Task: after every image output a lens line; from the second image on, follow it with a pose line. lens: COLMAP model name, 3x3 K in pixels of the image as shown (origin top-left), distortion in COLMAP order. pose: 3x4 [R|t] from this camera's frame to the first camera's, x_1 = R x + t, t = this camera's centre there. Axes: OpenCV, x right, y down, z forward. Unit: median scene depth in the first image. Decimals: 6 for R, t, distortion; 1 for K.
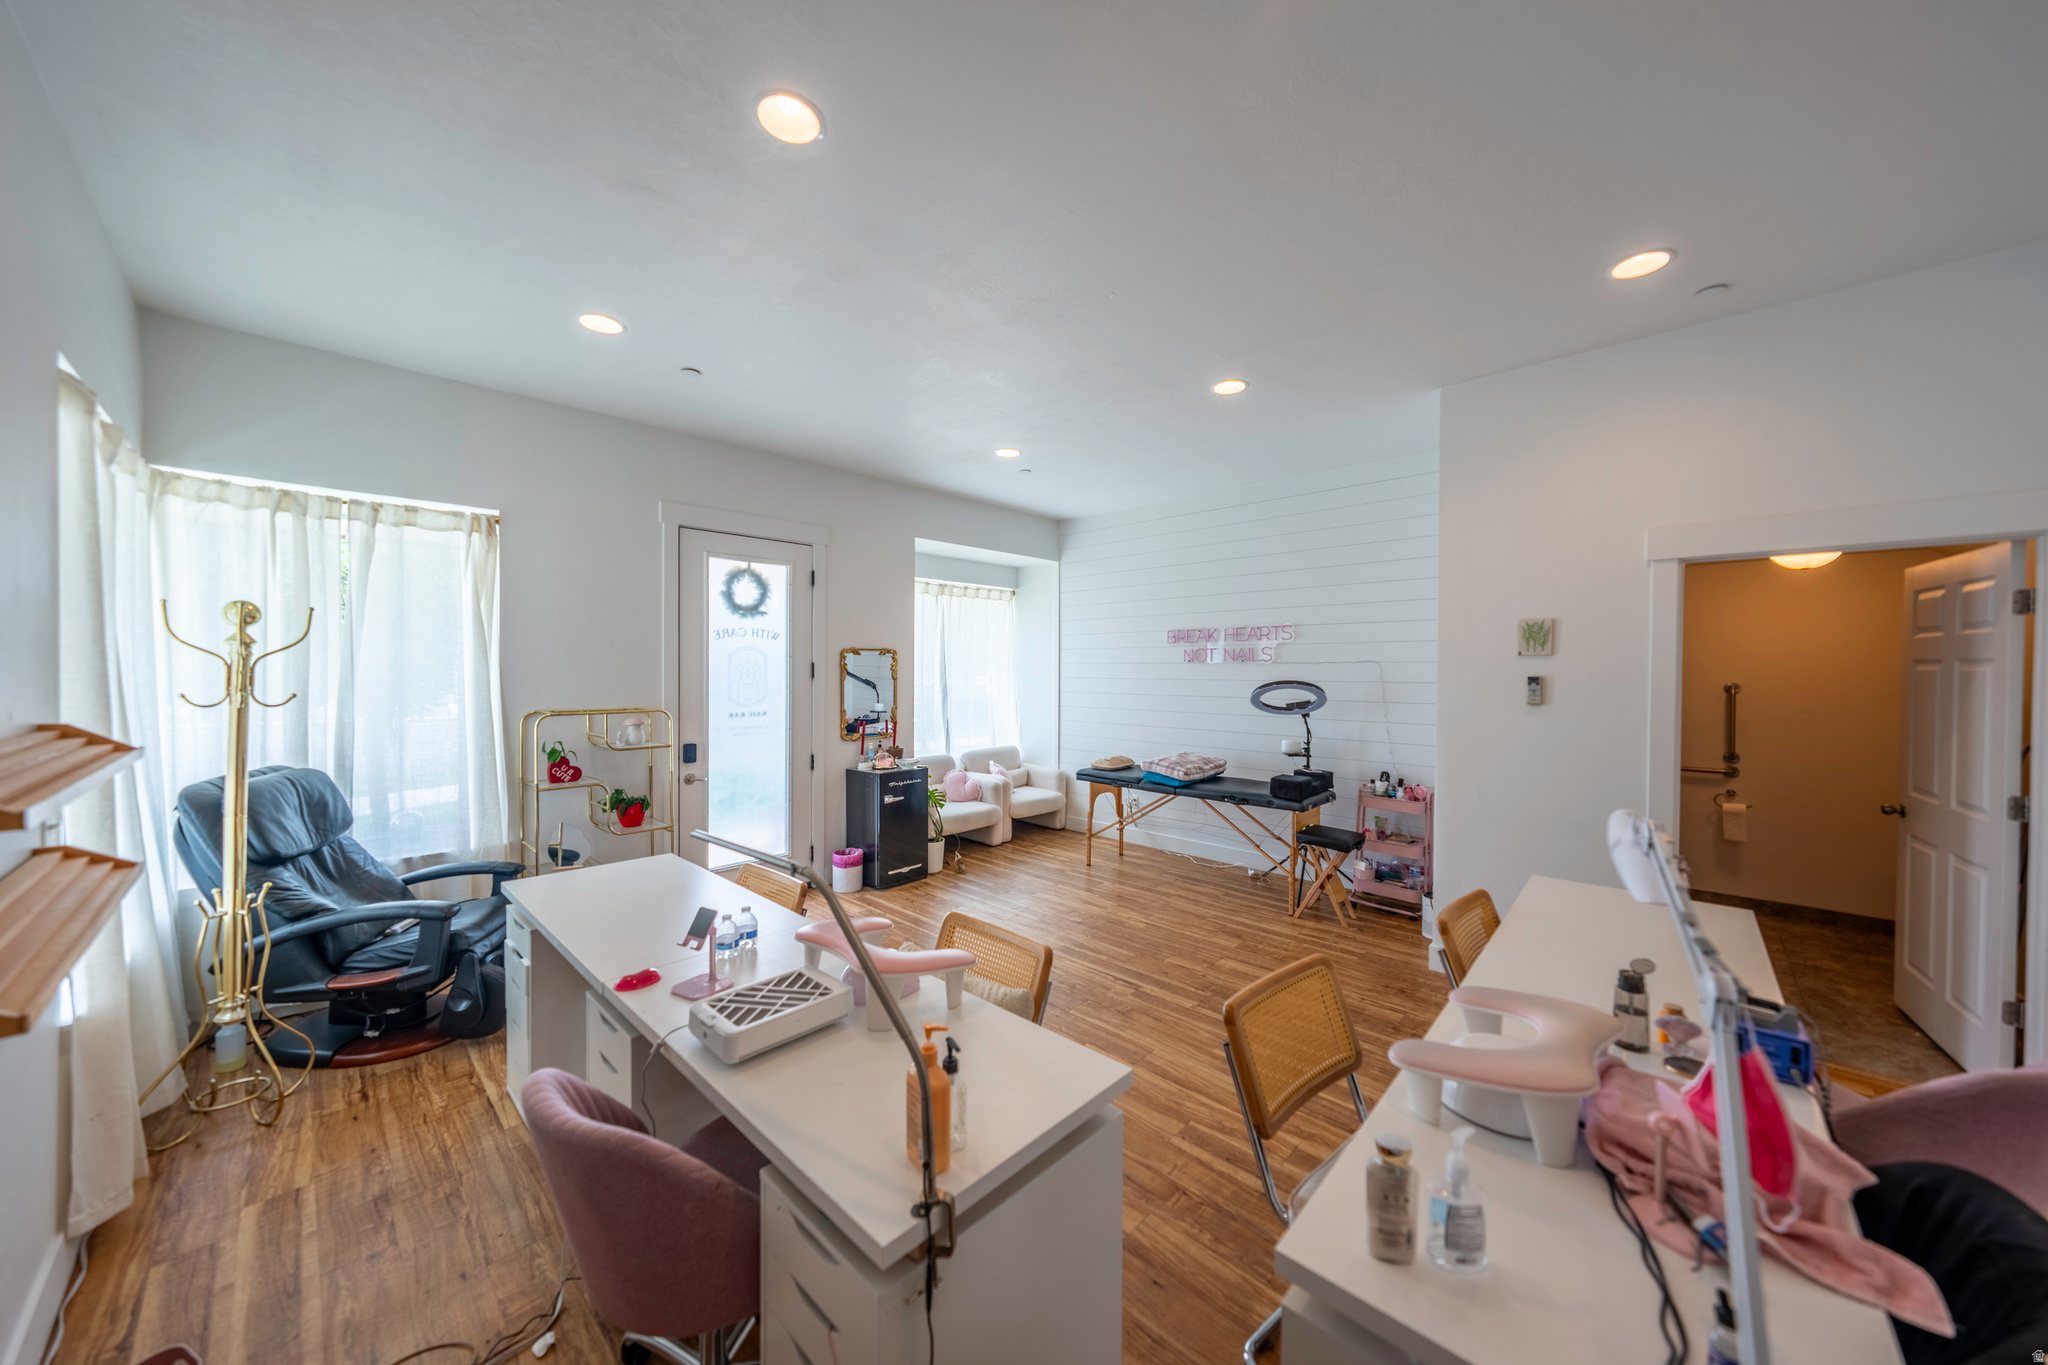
lens RADIAL K [[700.7, 0, 1024.5], [0, 700.7, 678.5], [0, 0, 1]] dist [-0.000583, 0.000311]
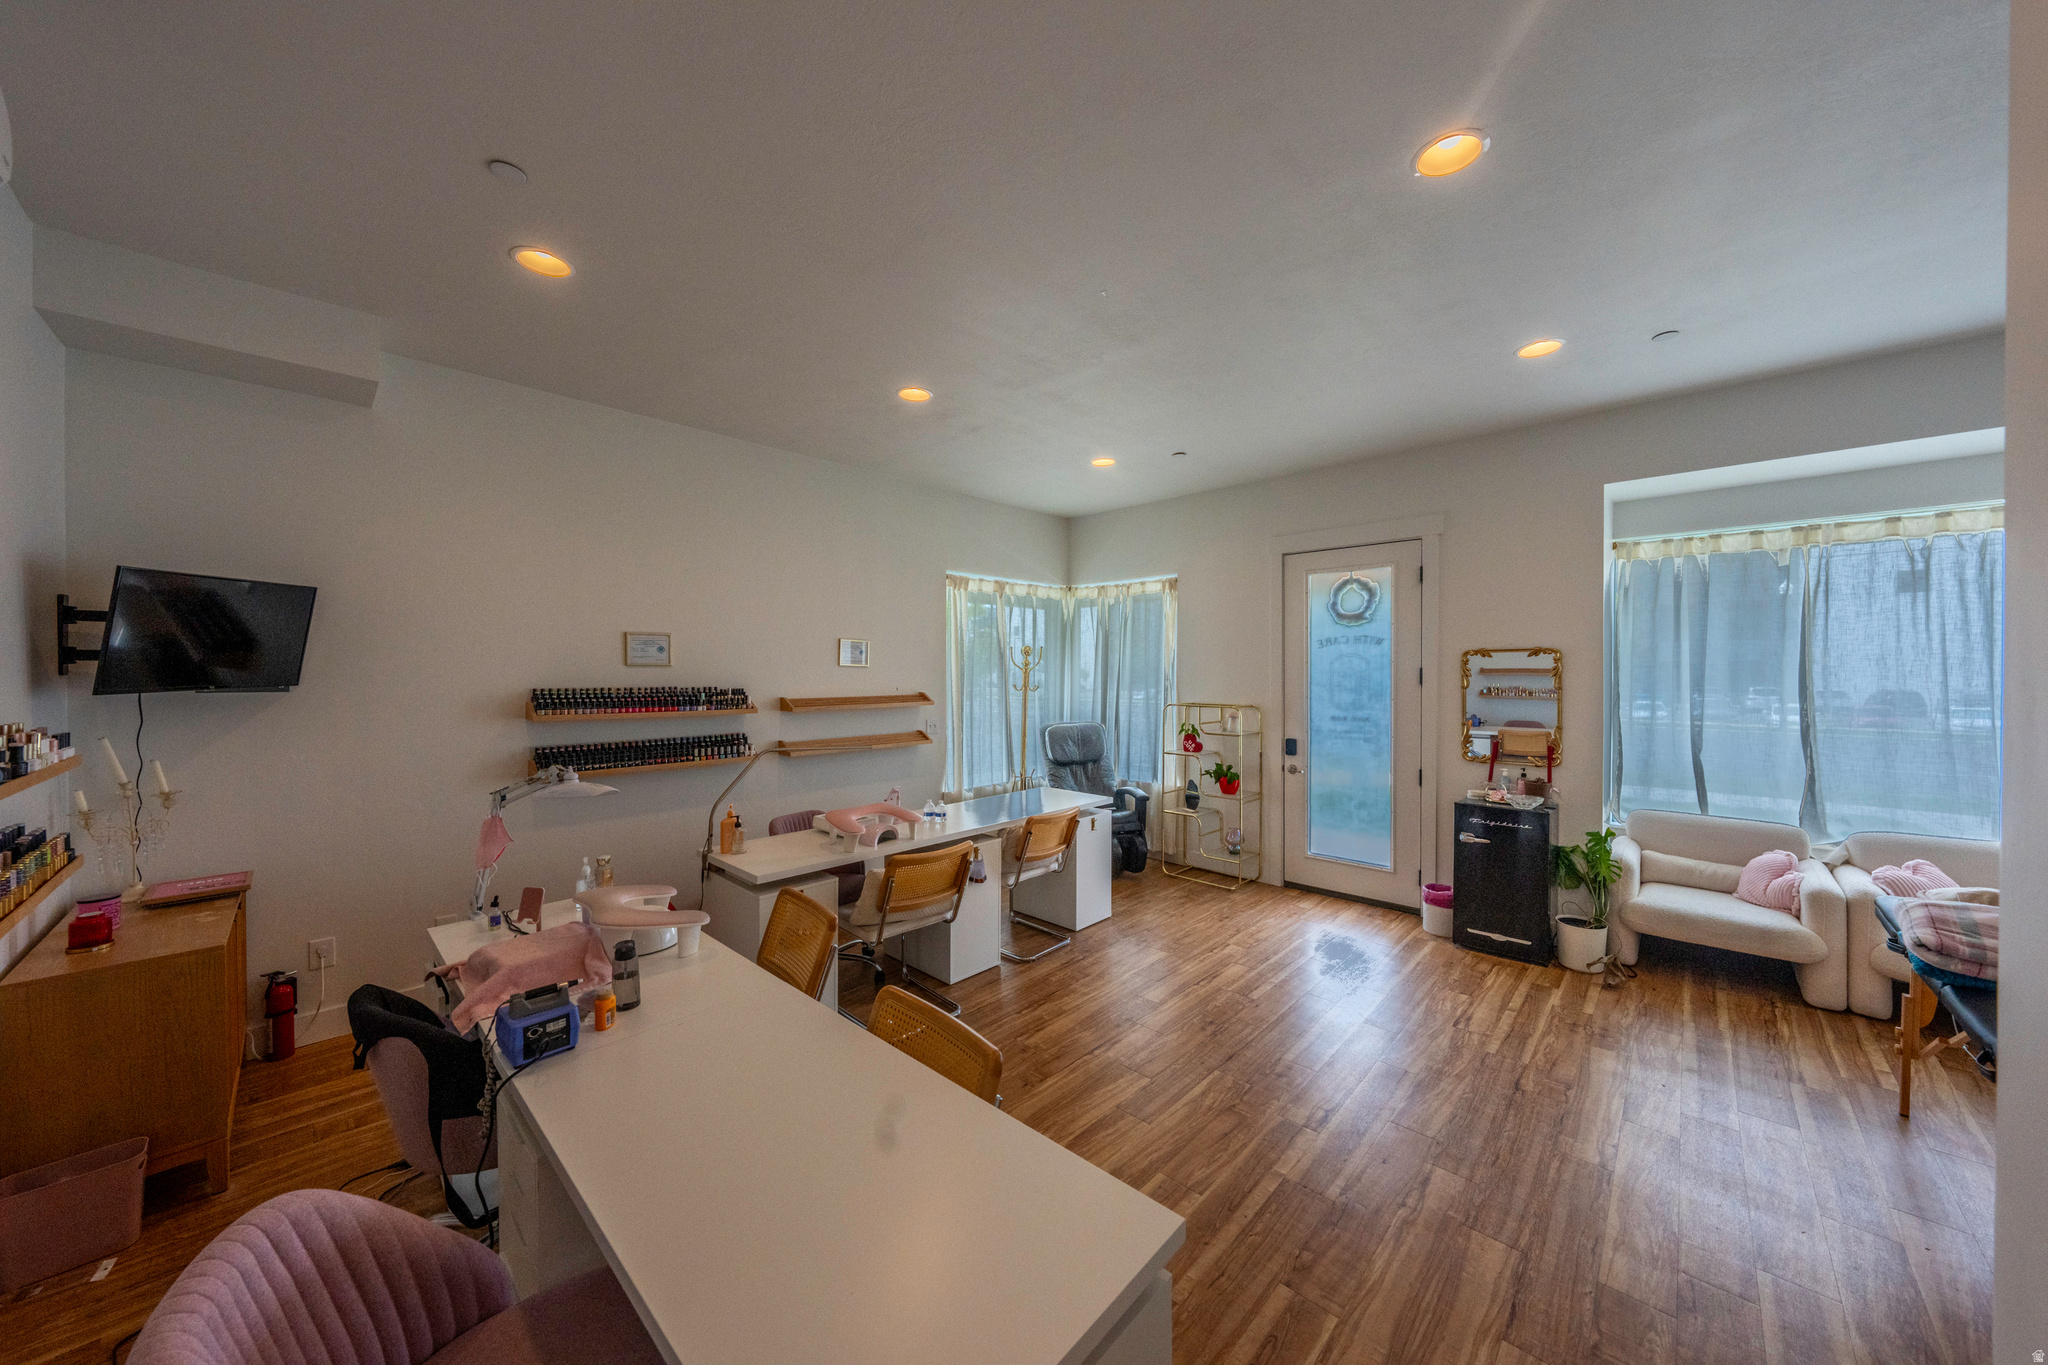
lens RADIAL K [[700.7, 0, 1029.1], [0, 700.7, 675.8], [0, 0, 1]] dist [-0.000583, 0.000311]
pose [[0.002496, 0.004272, -0.999988, 0.682266], [-0.012444, 0.999914, 0.004240, -0.010837], [0.999919, 0.012434, 0.002549, 0.557097]]
